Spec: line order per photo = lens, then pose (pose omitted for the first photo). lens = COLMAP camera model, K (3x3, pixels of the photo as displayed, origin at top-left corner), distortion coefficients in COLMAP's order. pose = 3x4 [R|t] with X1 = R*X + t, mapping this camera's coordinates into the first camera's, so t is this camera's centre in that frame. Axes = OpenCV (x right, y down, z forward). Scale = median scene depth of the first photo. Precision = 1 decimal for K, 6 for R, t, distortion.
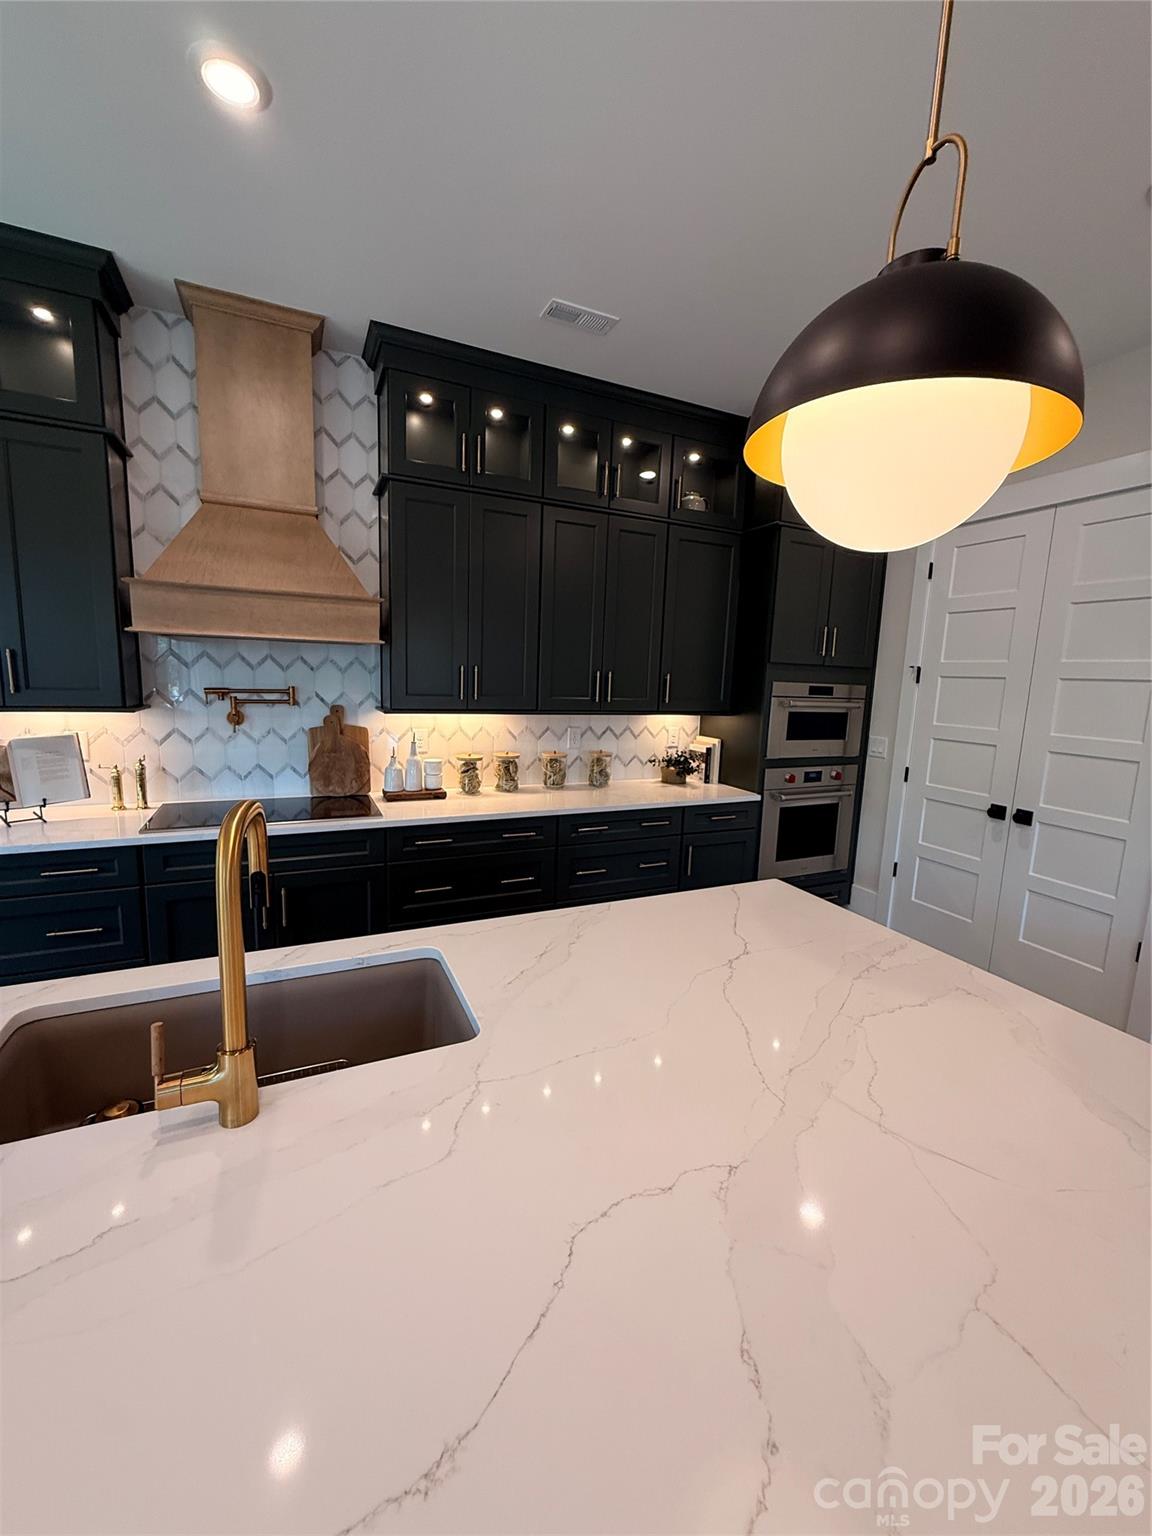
lens RADIAL K [[609.9, 0, 583.5], [0, 609.9, 760.0], [0, 0, 1]] dist [0.001121, -0.000554]
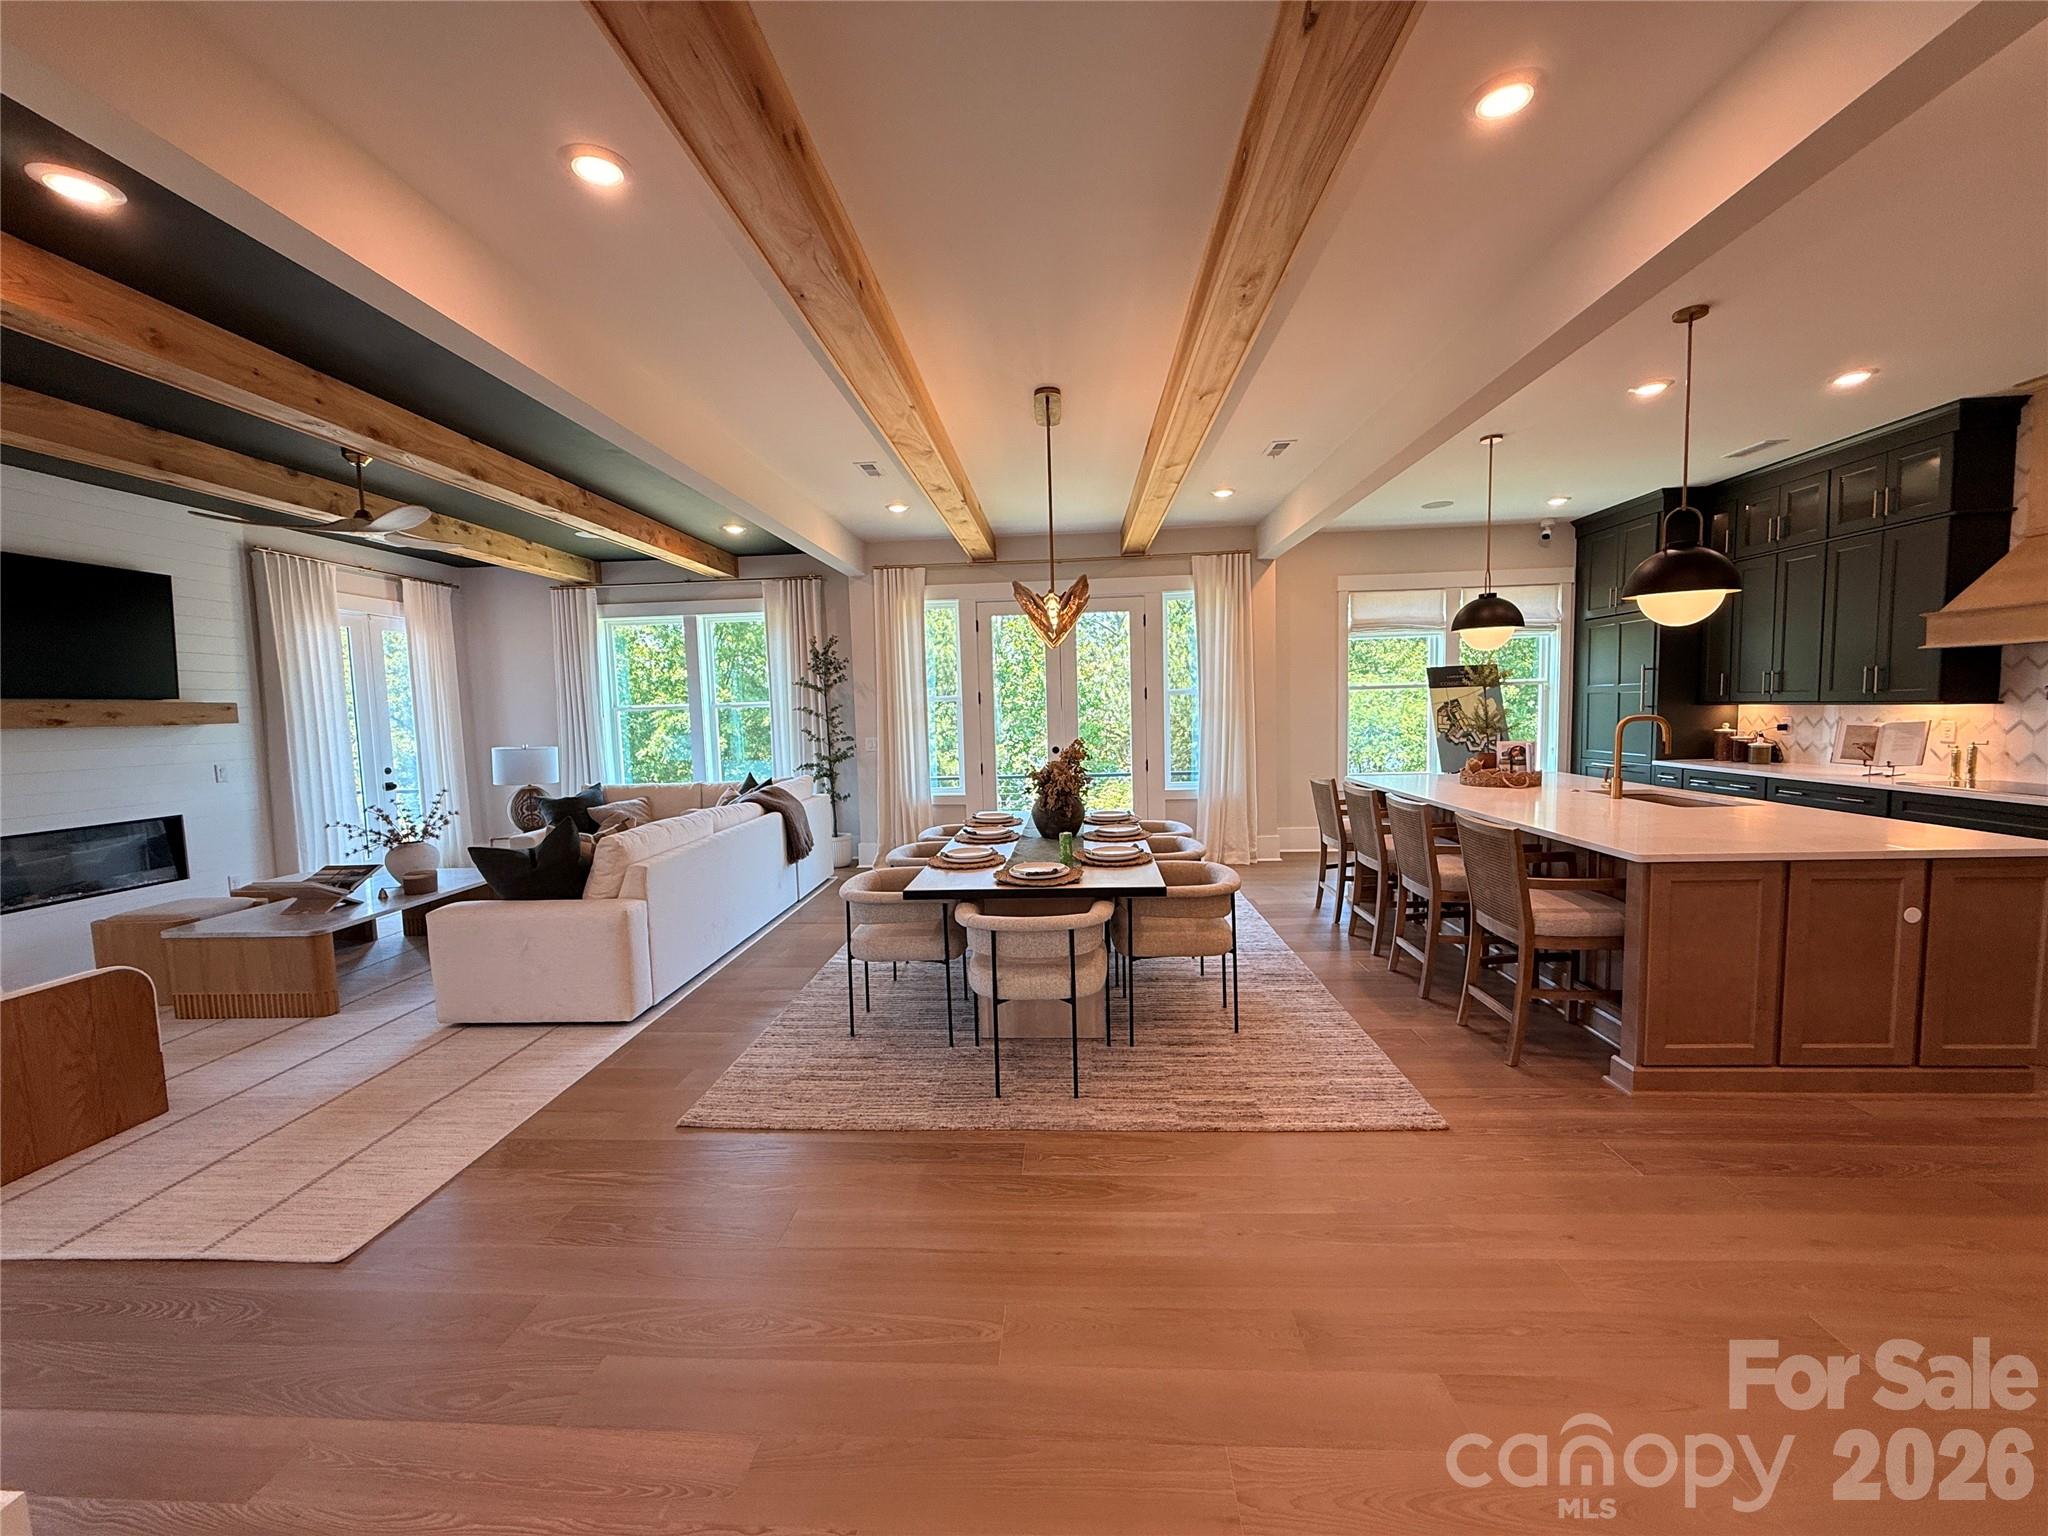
lens RADIAL K [[813.2, 0, 1022.8], [0, 813.2, 770.6], [0, 0, 1]] dist [0.001121, -0.000554]
pose [[-0.468537, 0.046794, -0.882204, 1.504023], [-0.121142, 0.985760, 0.116626, 0.087533], [0.875099, 0.161516, -0.456196, 0.019702]]
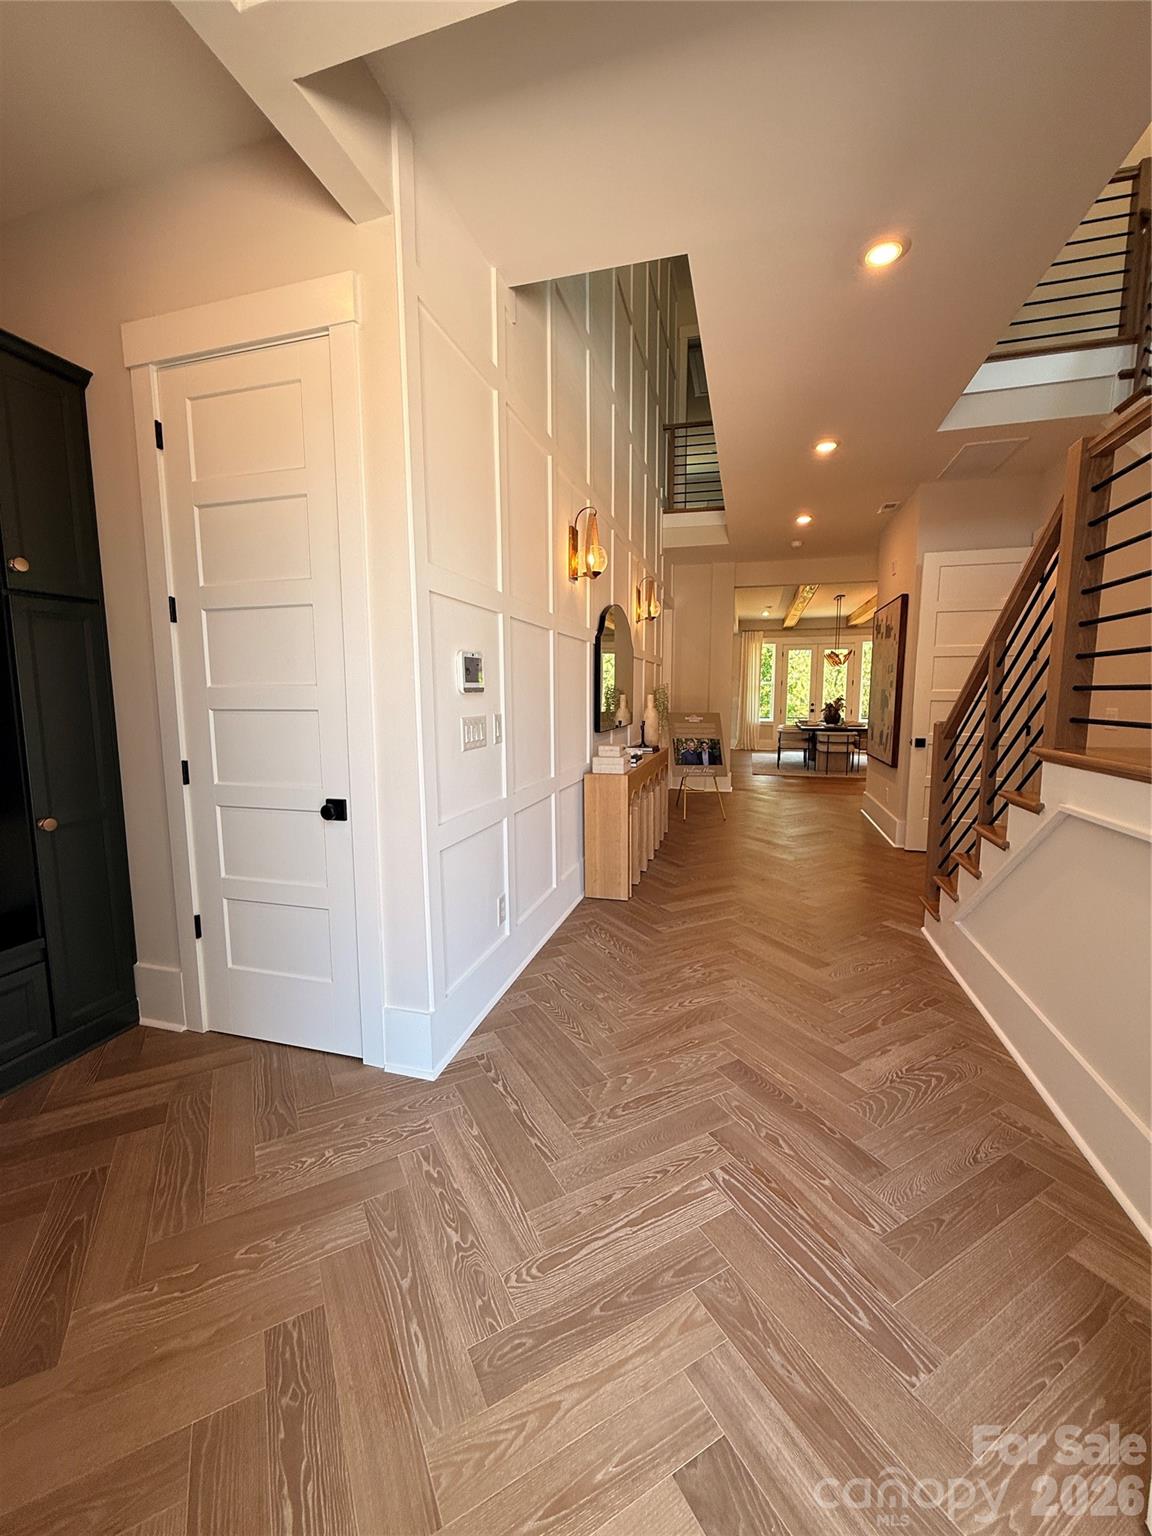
lens RADIAL K [[609.9, 0, 575.5], [0, 609.9, 769.4], [0, 0, 1]] dist [0.001121, -0.000554]
pose [[-0.648268, 0.055648, -0.759376, 3.850578], [-0.142847, 0.970729, 0.193082, 0.139827], [0.747892, 0.233643, -0.621343, 0.585768]]
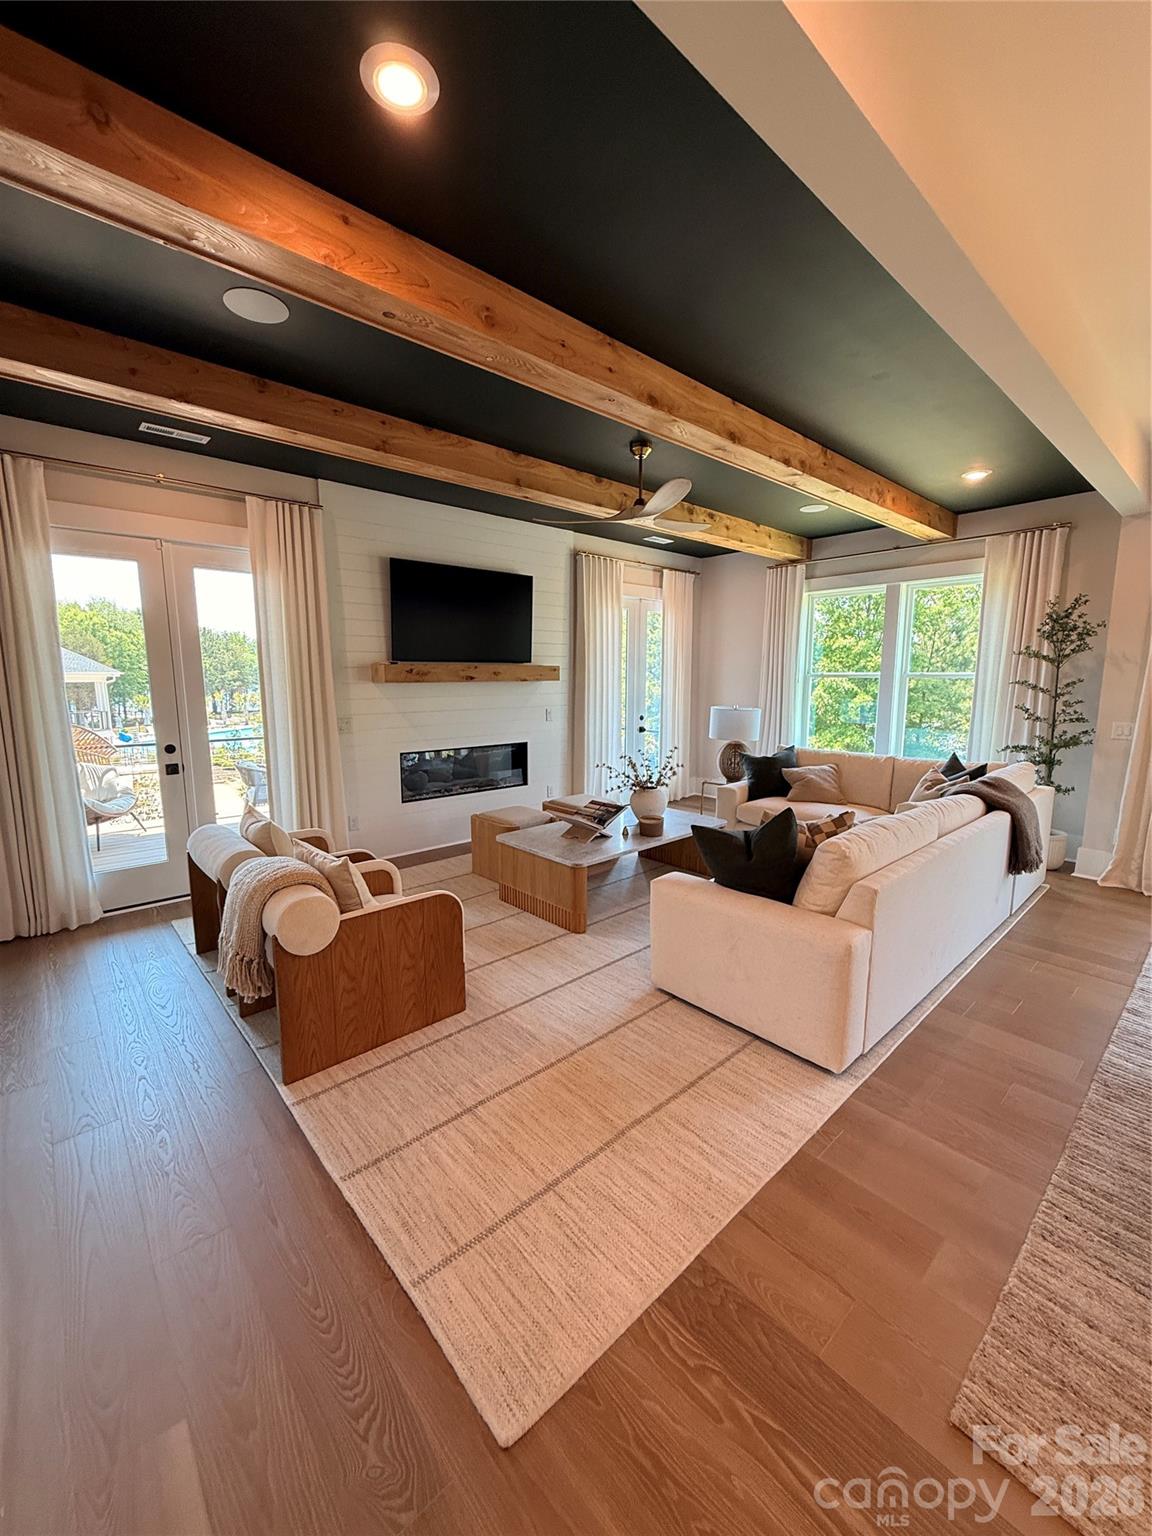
lens RADIAL K [[609.9, 0, 573.2], [0, 609.9, 763.3], [0, 0, 1]] dist [0.001121, -0.000554]
pose [[-0.955092, 0.005834, -0.296253, 1.255238], [-0.079198, 0.958406, 0.274201, 0.126029], [0.285531, 0.285350, -0.914903, -0.496594]]
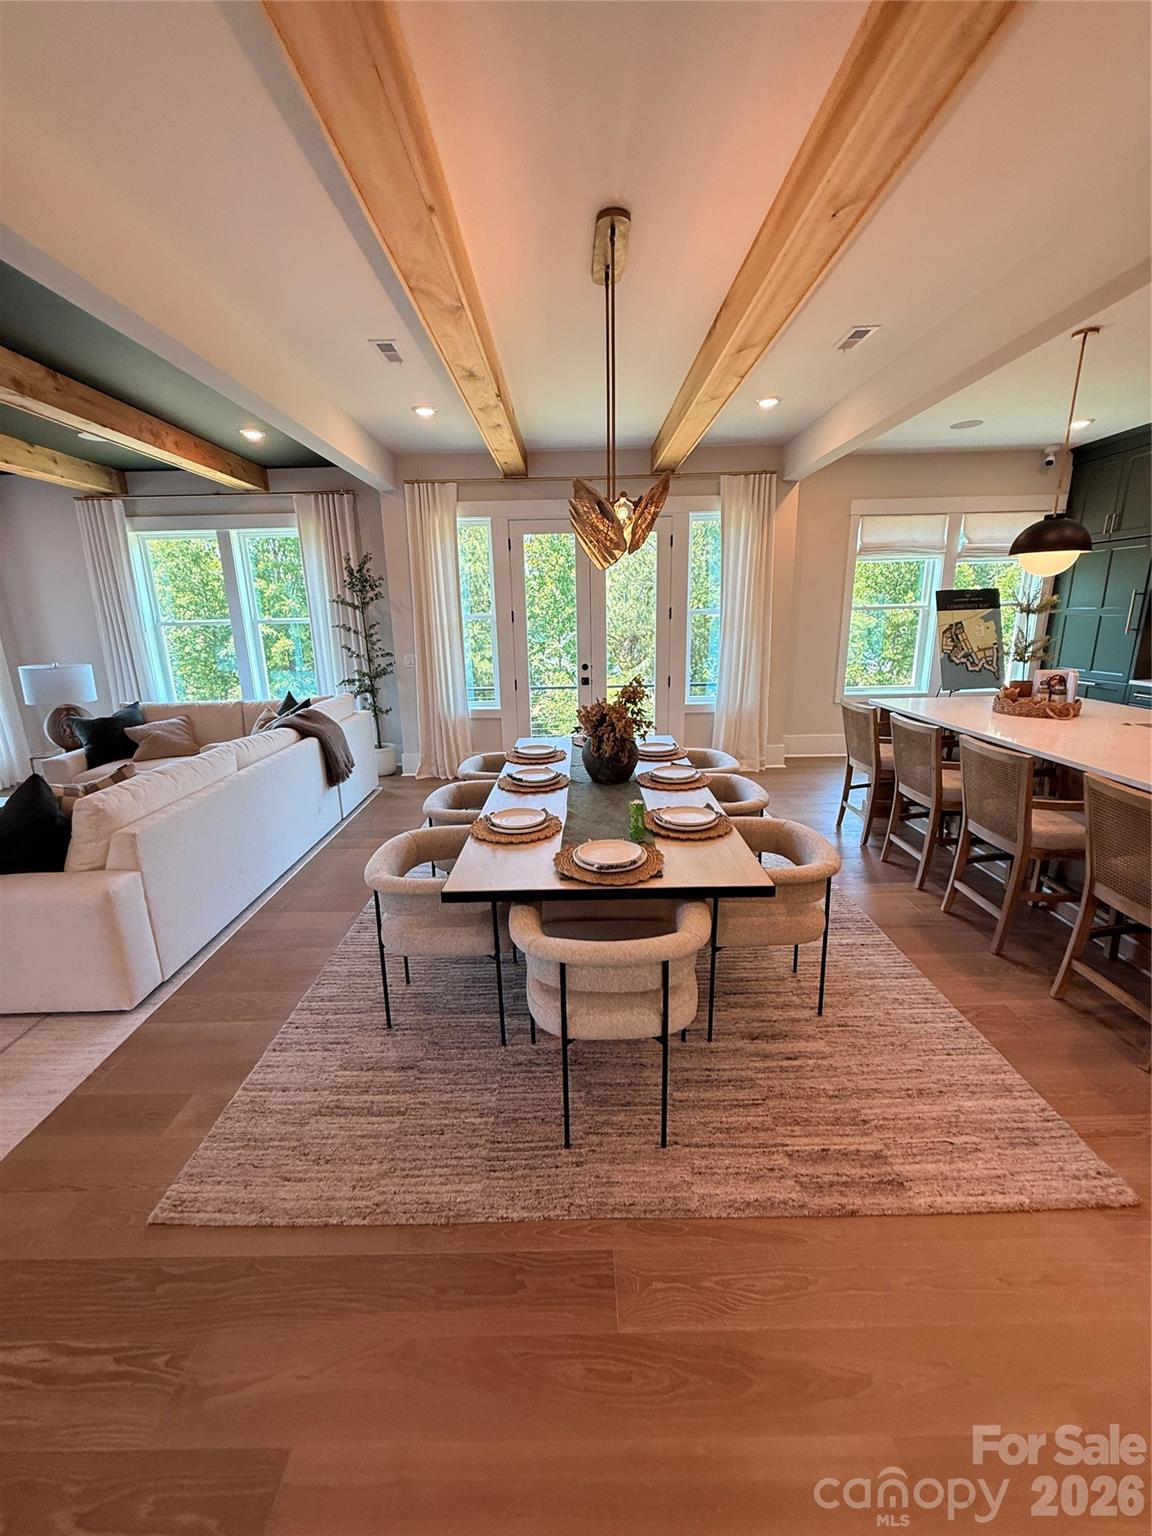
lens RADIAL K [[609.9, 0, 572.9], [0, 609.9, 765.1], [0, 0, 1]] dist [0.001121, -0.000554]
pose [[-0.415521, 0.195887, -0.888240, 1.134659], [-0.129519, 0.953842, 0.270944, 0.075564], [0.900315, 0.227626, -0.370970, -0.242373]]
